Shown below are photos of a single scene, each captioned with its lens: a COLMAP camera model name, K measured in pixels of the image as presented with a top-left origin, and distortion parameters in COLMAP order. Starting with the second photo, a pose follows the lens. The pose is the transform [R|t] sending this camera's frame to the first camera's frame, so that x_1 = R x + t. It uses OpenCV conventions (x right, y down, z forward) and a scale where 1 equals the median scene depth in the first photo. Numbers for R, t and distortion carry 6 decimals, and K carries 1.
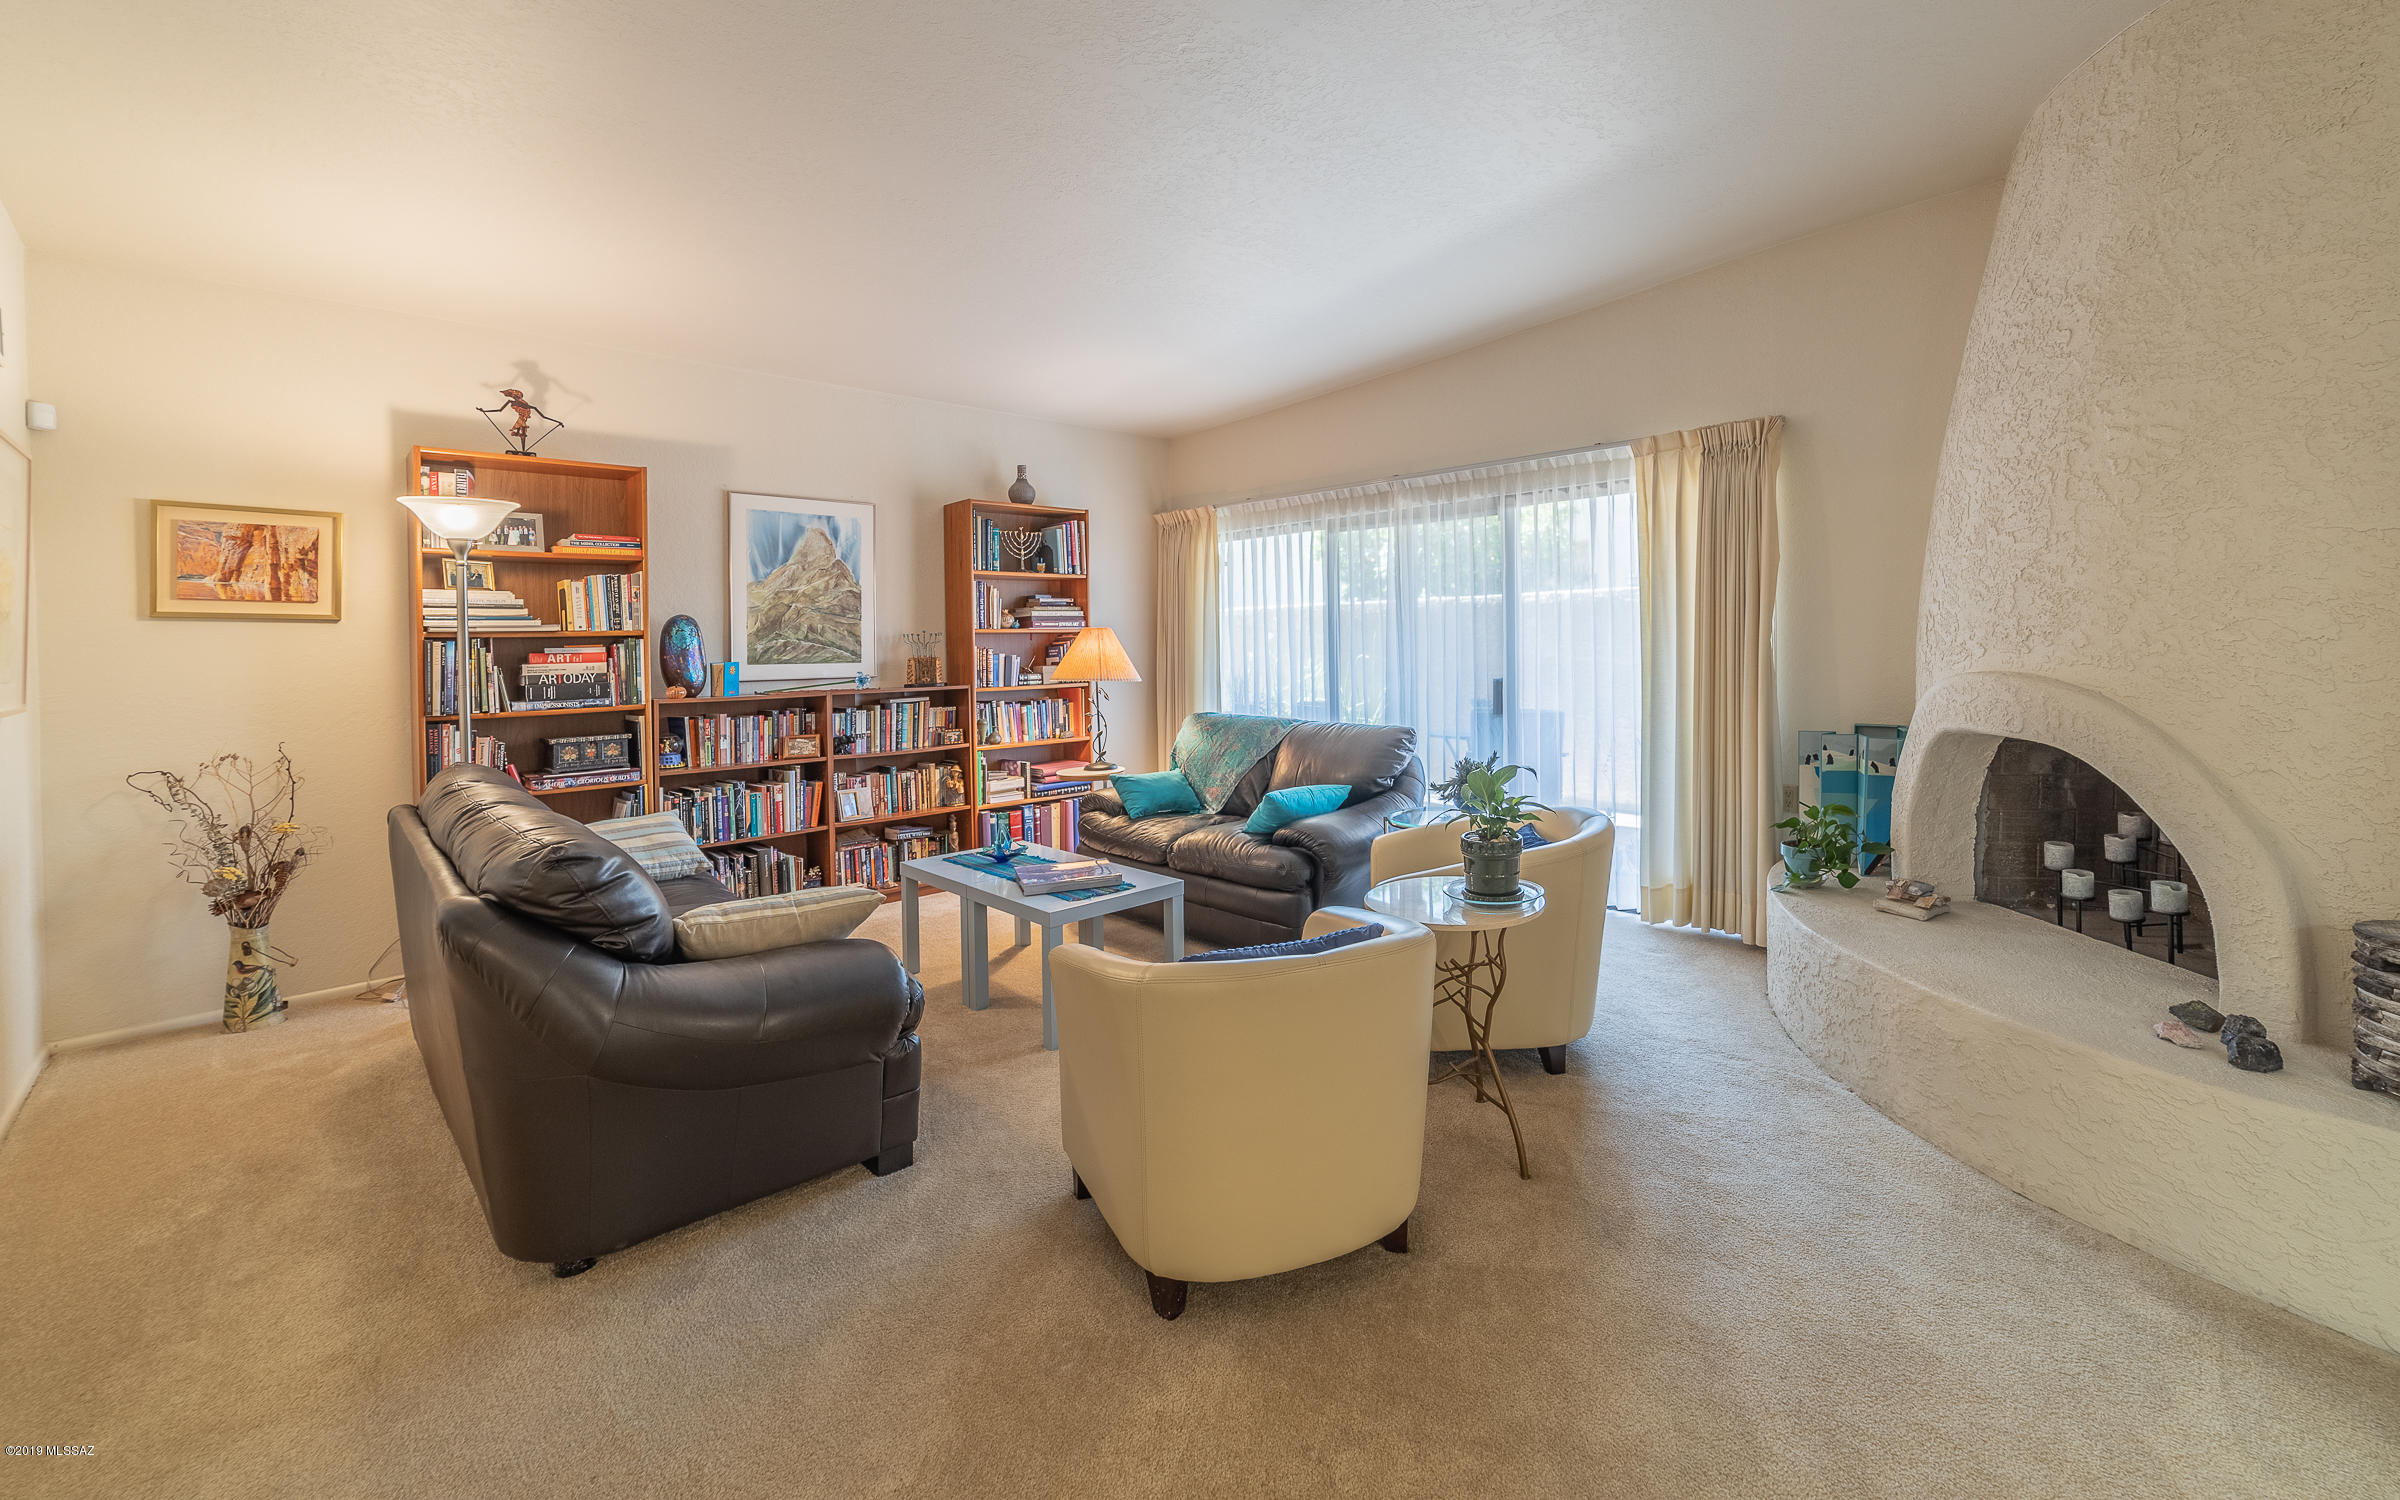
lens RADIAL K [[994.4, 0, 1272.8], [0, 994.4, 670.7], [0, 0, 1]] dist [-0.001441, 0.000066]
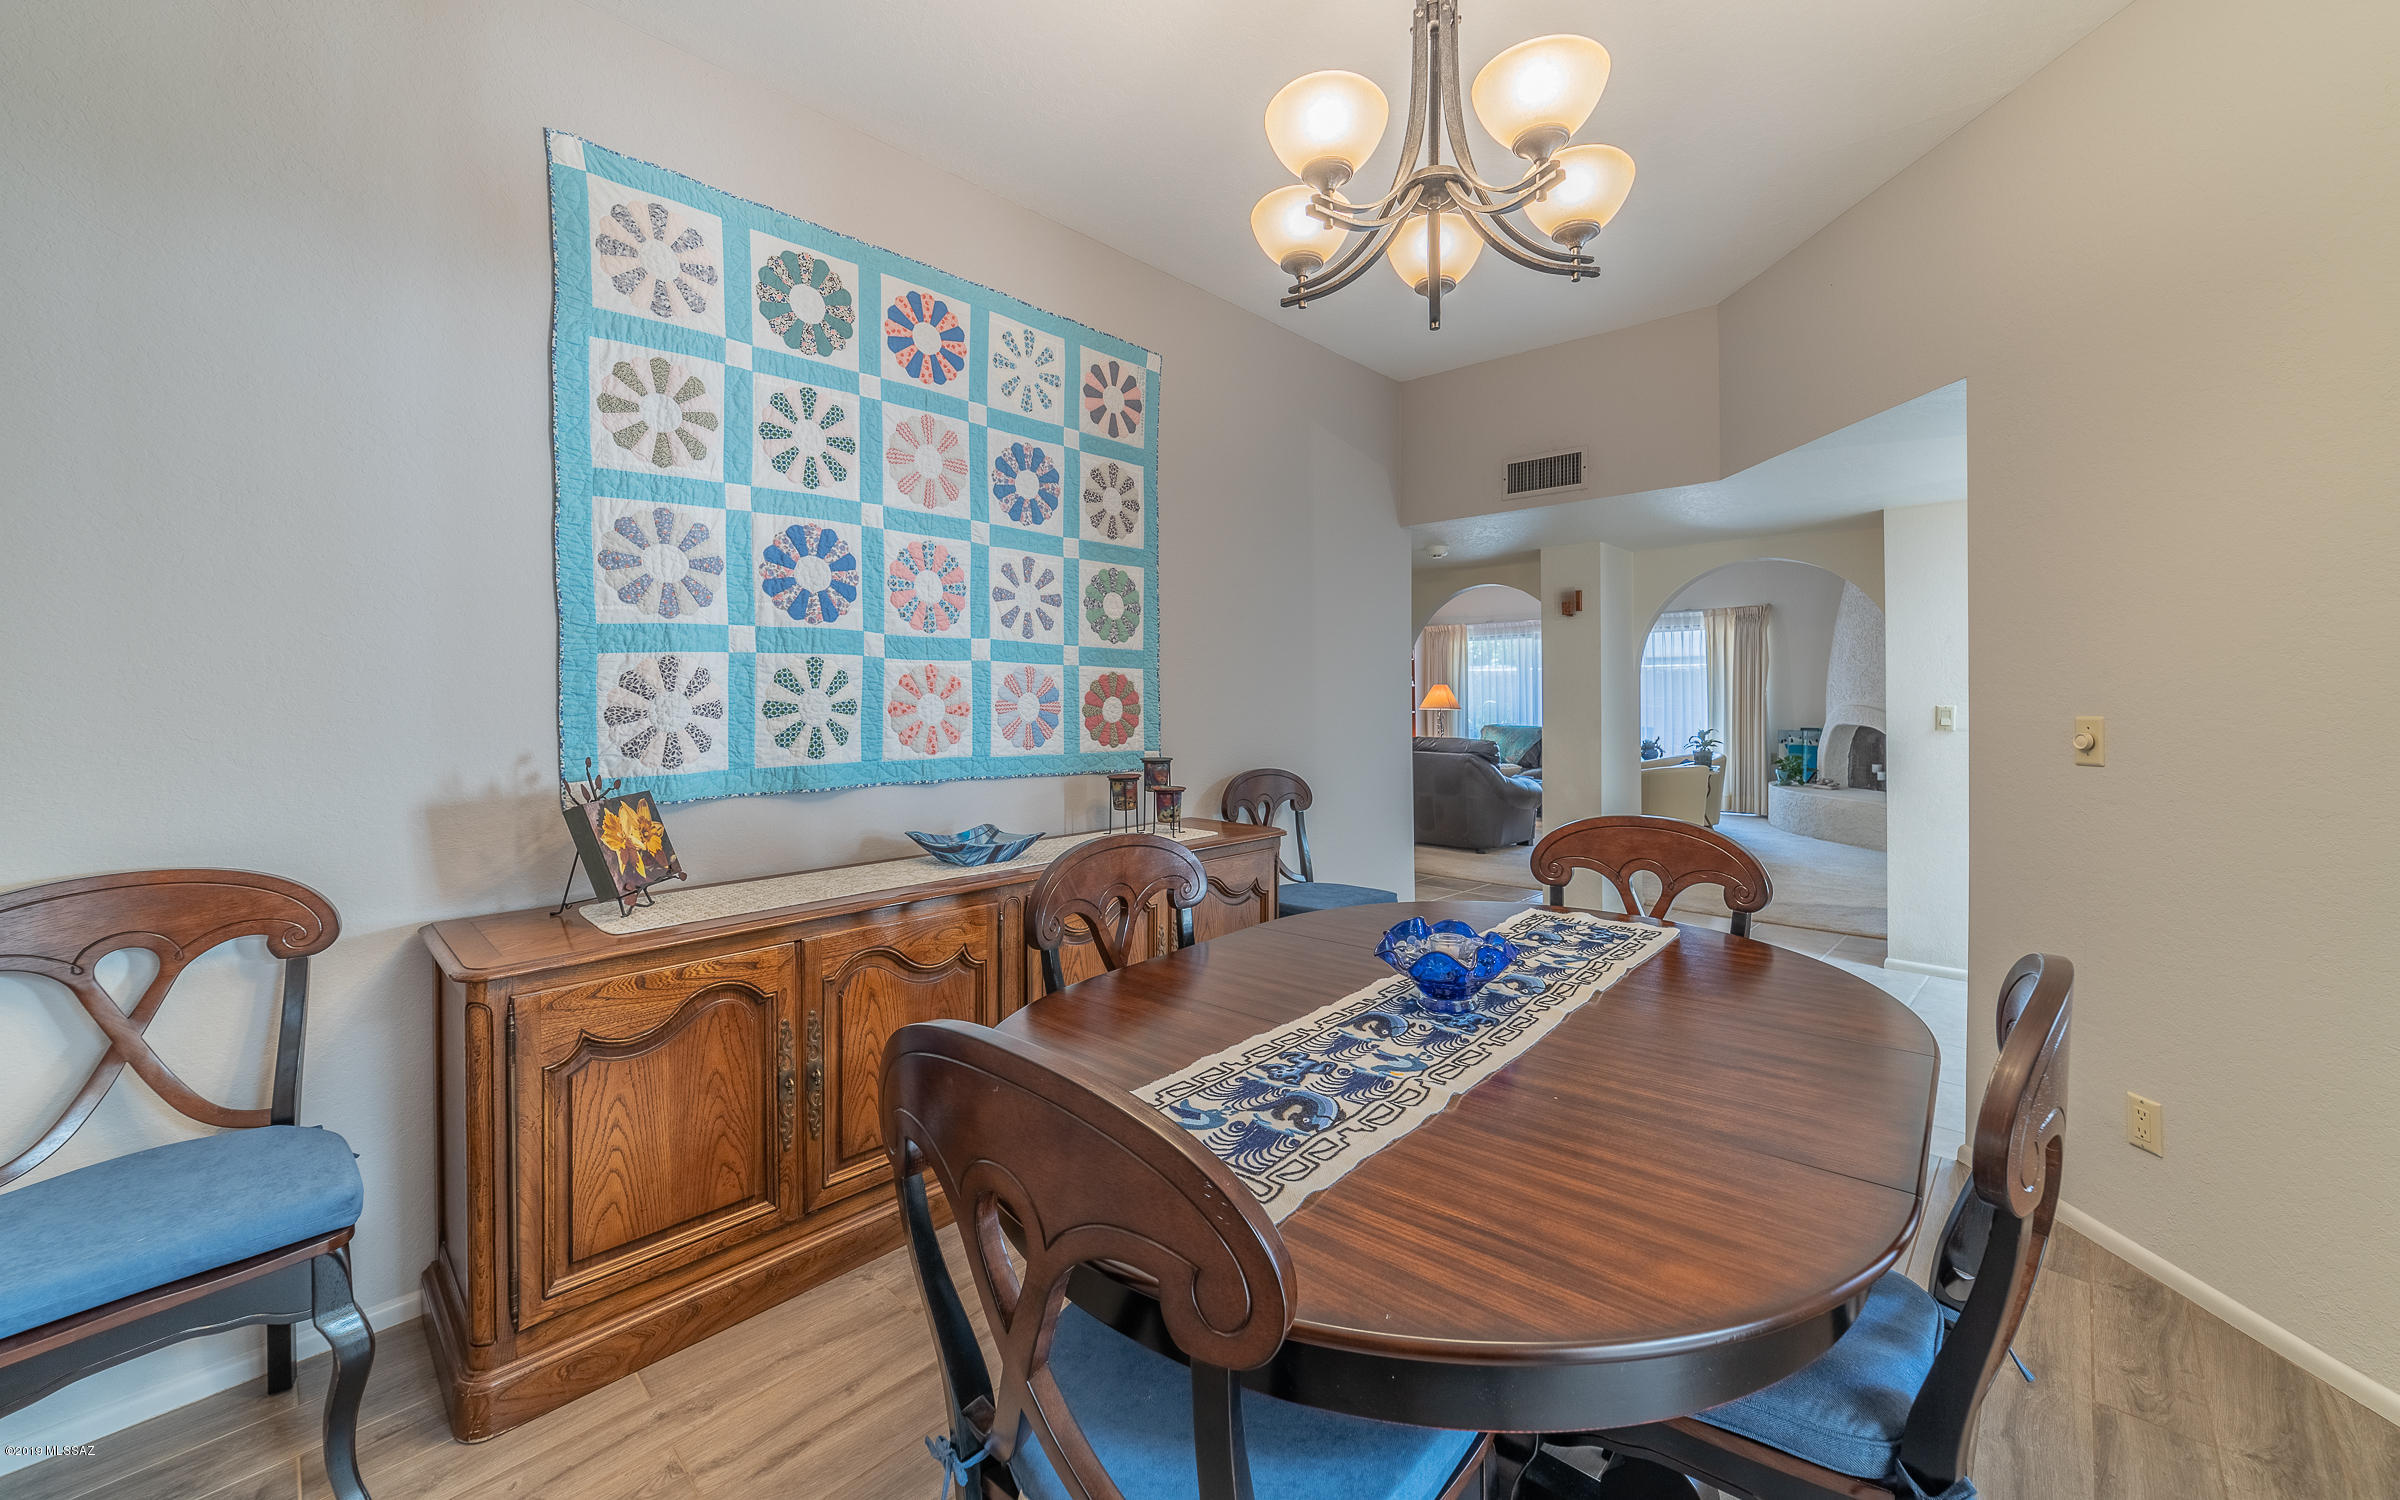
lens RADIAL K [[938.0, 0, 1204.1], [0, 938.0, 704.6], [0, 0, 1]] dist [0.001482, 0.000123]
pose [[0.999890, 0.009666, 0.011293, -1.022574], [-0.009435, 0.999749, -0.020309, 0.062614], [-0.011486, 0.020200, 0.999730, -1.462029]]
